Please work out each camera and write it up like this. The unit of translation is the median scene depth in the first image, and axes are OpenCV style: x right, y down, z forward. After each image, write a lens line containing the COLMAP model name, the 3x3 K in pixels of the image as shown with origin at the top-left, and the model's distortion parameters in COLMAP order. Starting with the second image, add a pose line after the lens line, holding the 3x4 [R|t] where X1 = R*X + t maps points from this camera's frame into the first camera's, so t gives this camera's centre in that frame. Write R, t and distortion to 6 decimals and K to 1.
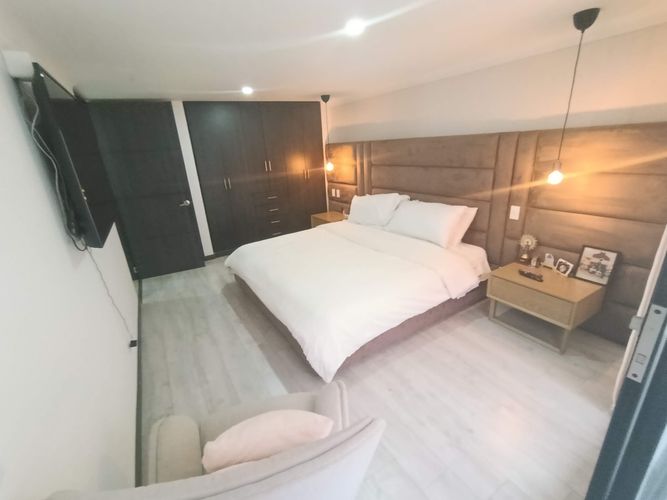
lens RADIAL K [[299.7, 0, 331.9], [0, 299.7, 250.5], [0, 0, 1]] dist [0.000782, -0.000783]
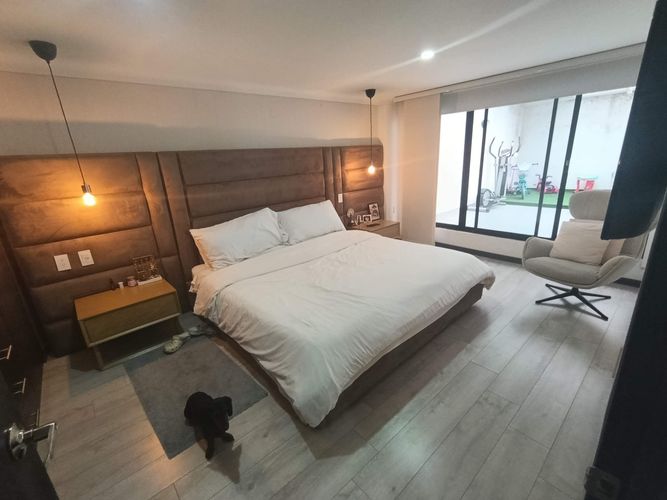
lens RADIAL K [[299.7, 0, 331.9], [0, 299.7, 250.5], [0, 0, 1]] dist [0.000782, -0.000783]
pose [[-0.163141, -0.235432, 0.958101, -0.921855], [0.385789, 0.878567, 0.281579, -0.335758], [-0.908049, 0.415561, -0.052503, 1.207965]]
